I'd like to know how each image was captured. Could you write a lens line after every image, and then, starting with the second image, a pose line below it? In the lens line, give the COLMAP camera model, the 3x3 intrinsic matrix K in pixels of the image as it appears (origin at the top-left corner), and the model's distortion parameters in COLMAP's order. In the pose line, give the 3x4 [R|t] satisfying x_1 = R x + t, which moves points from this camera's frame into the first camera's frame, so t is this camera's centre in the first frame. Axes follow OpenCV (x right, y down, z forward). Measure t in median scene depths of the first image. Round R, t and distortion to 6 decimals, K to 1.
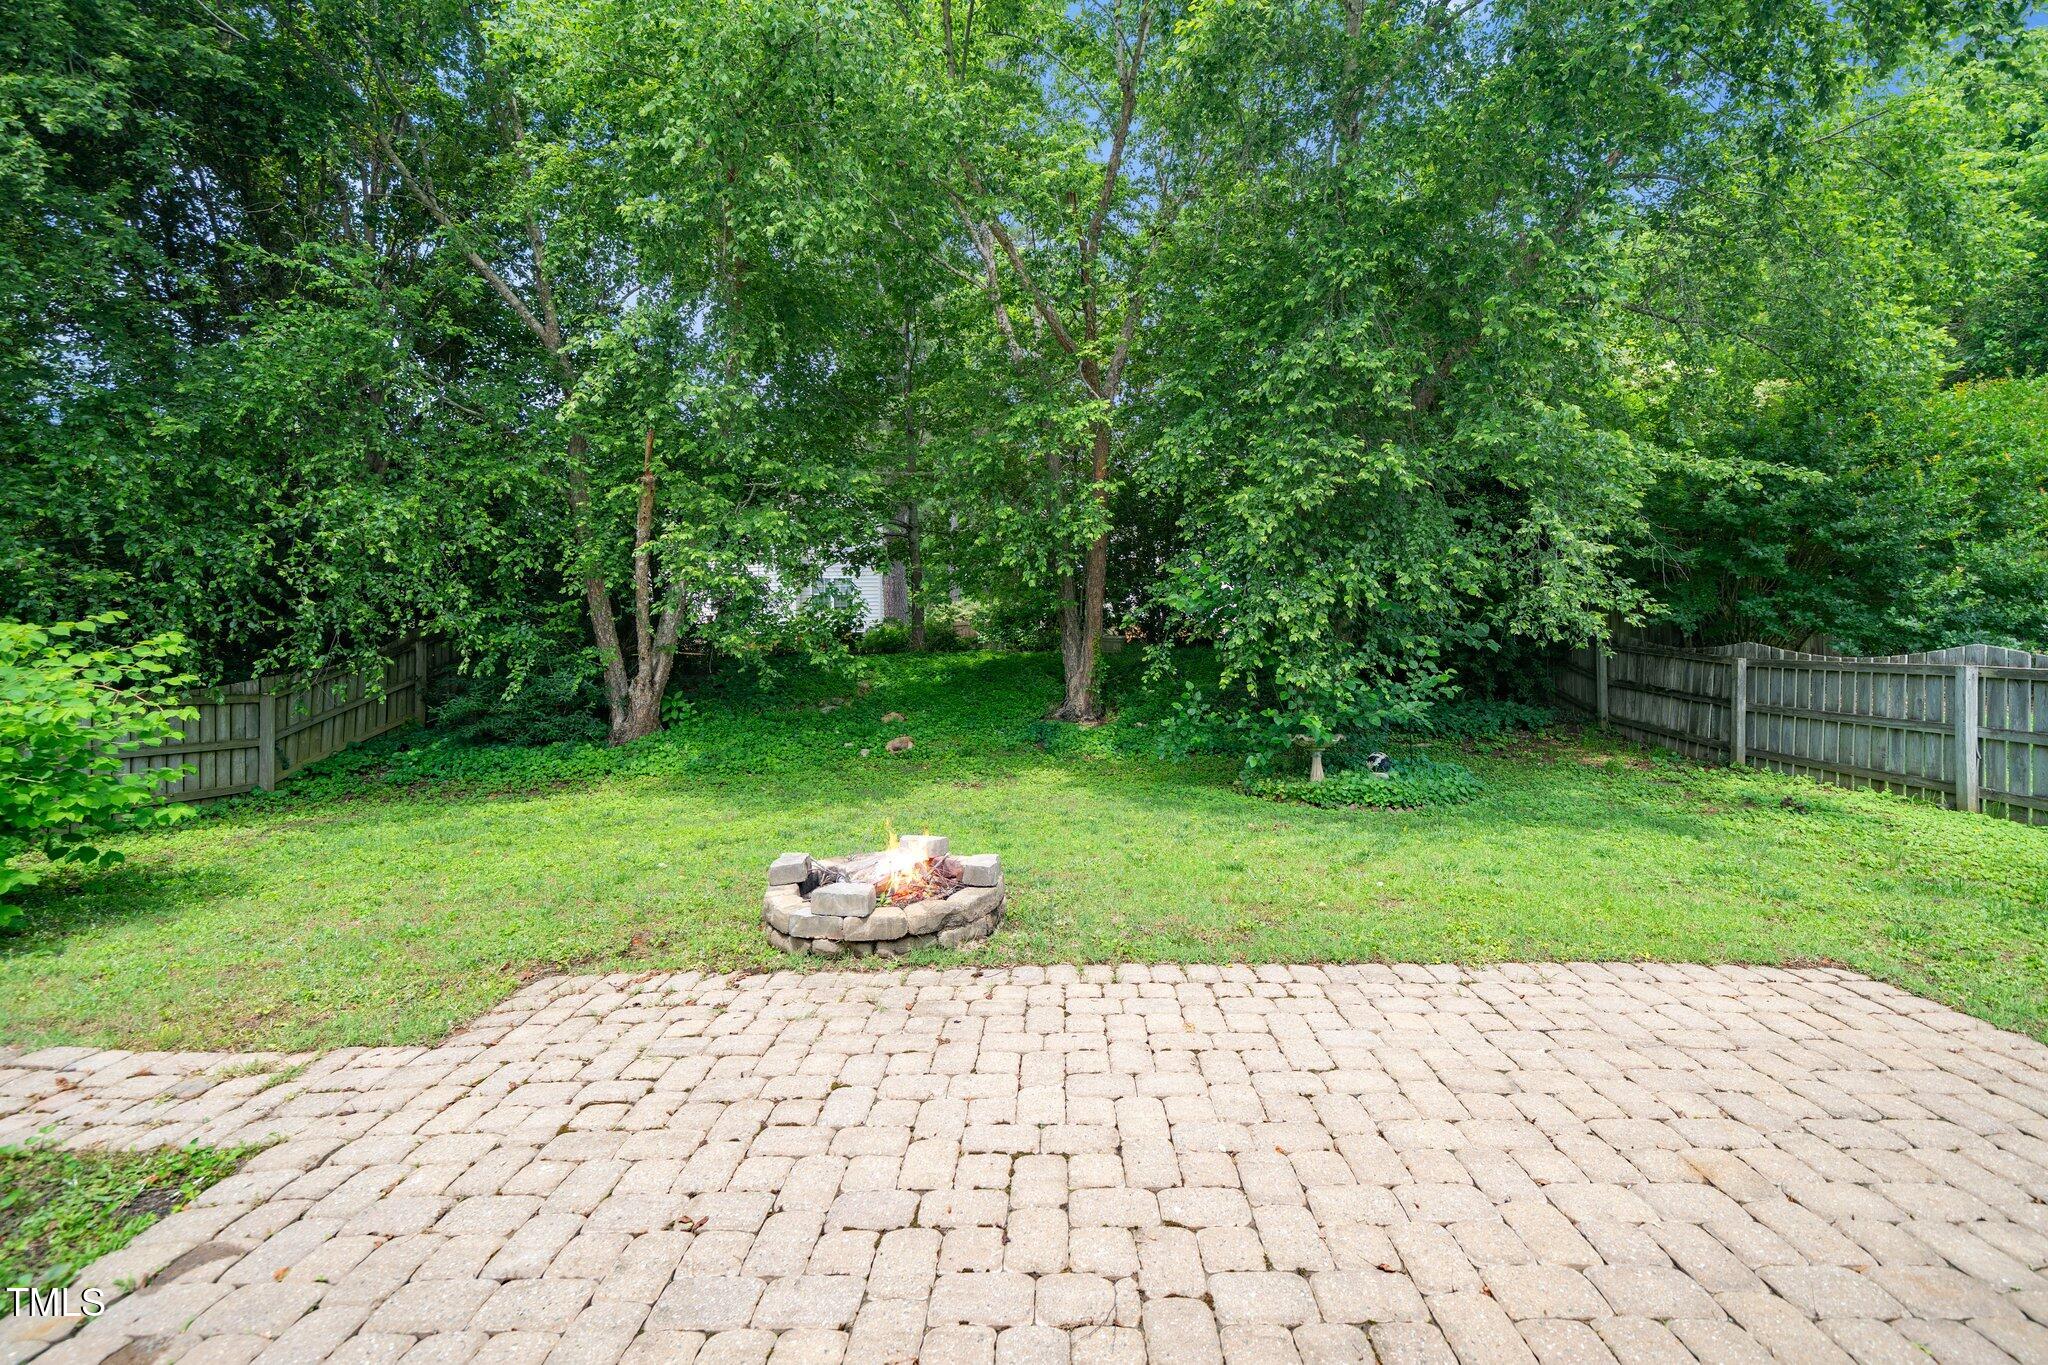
lens RADIAL K [[829.7, 0, 1043.8], [0, 829.7, 632.0], [0, 0, 1]] dist [0.000333, -0.000011]
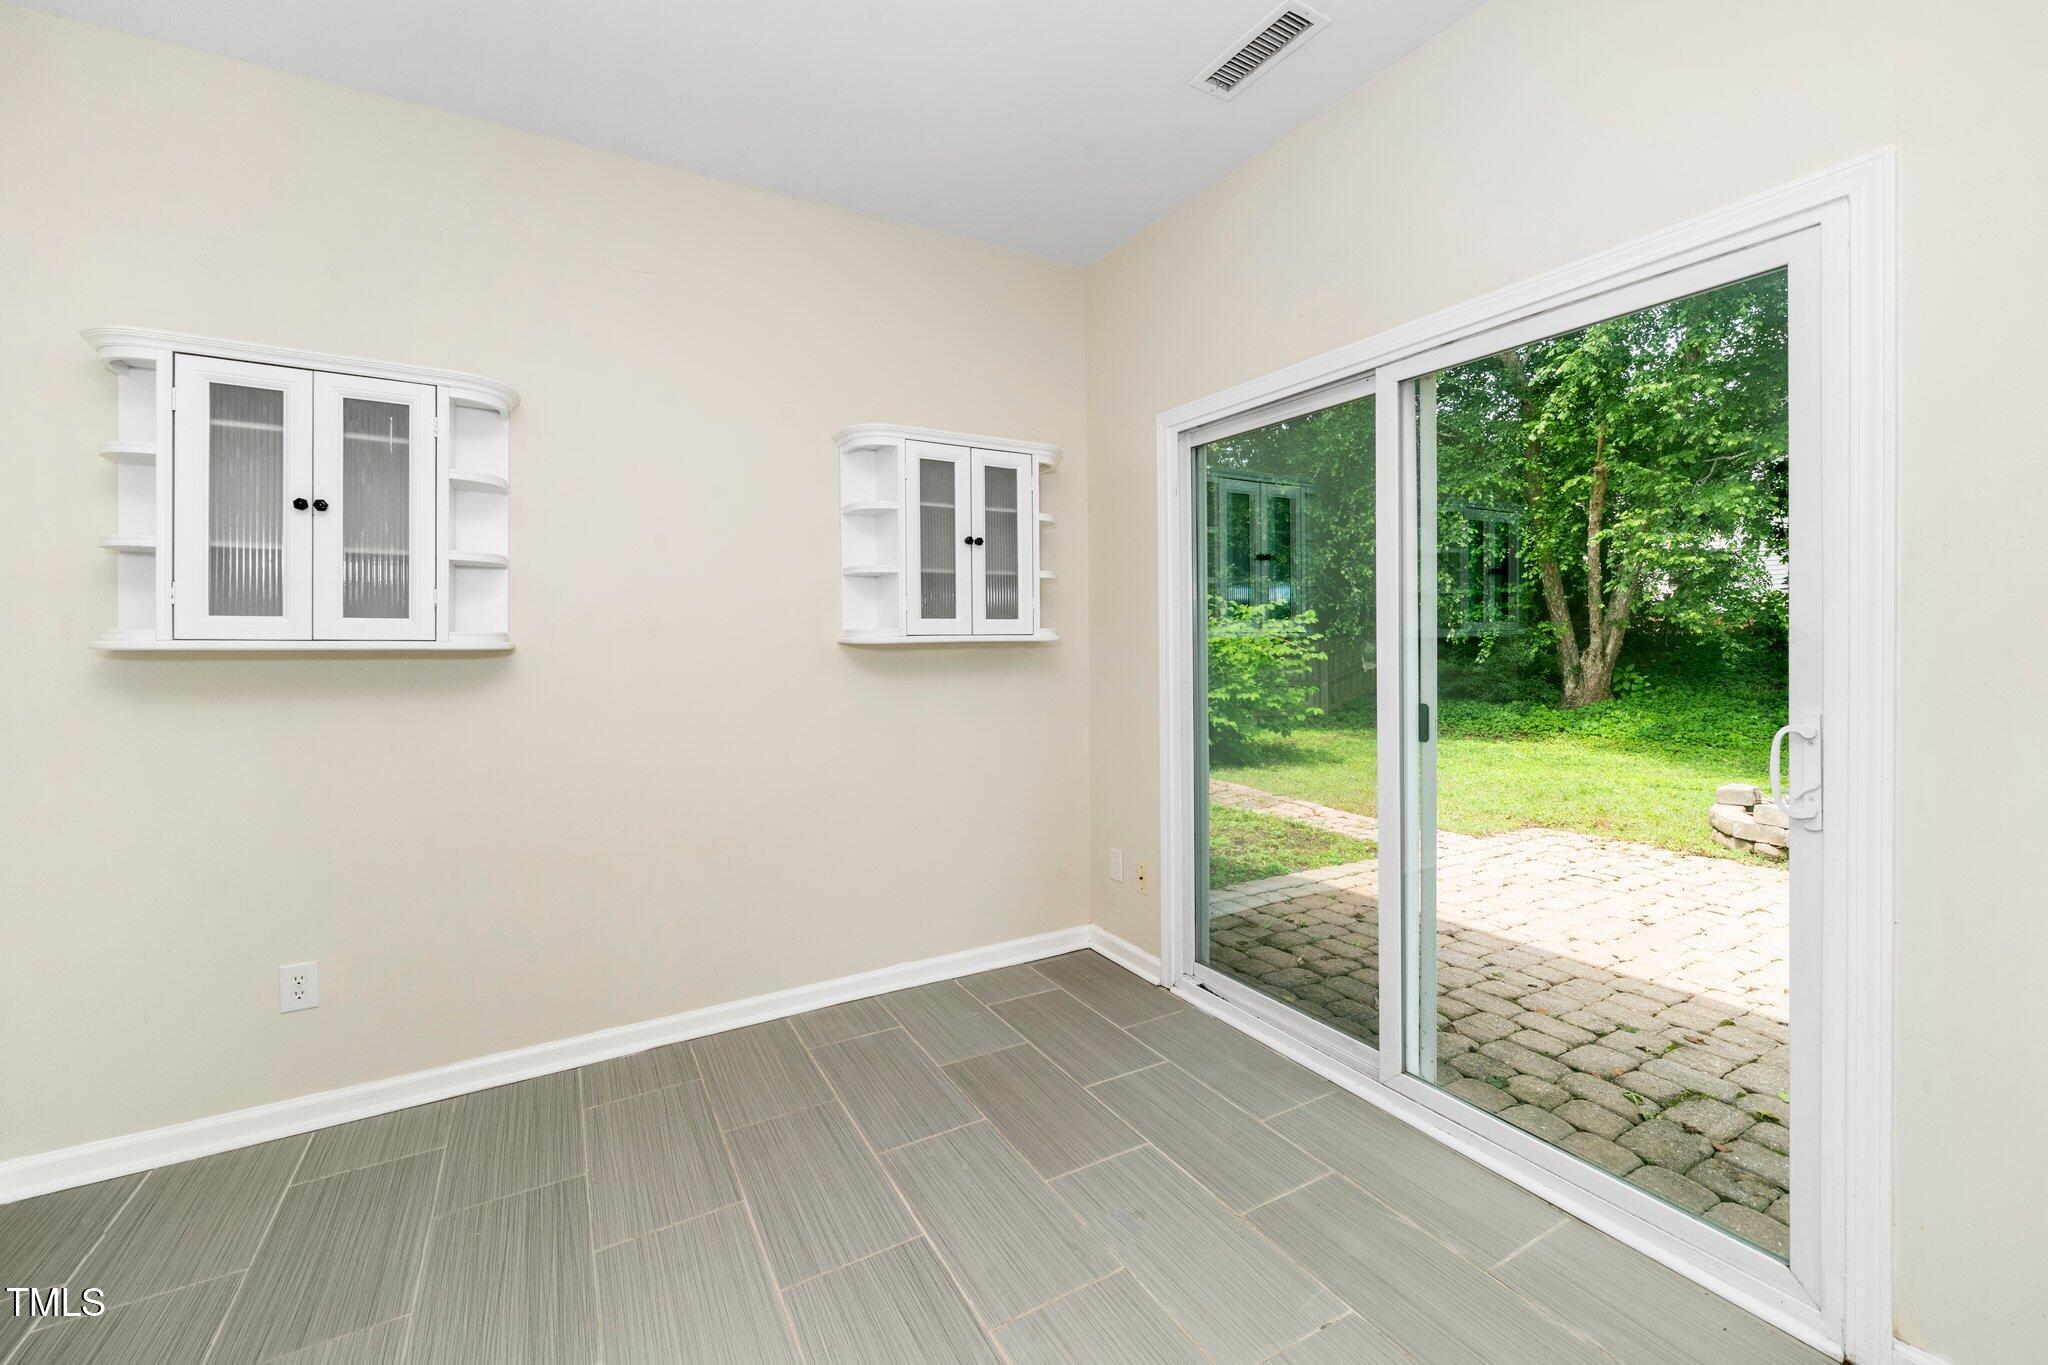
lens RADIAL K [[829.7, 0, 1043.8], [0, 829.7, 632.0], [0, 0, 1]] dist [0.000333, -0.000011]
pose [[0.517879, 0.012143, -0.855367, 0.090502], [0.009193, 0.999763, 0.019759, 0.003839], [0.855404, -0.018096, 0.517645, -0.219705]]
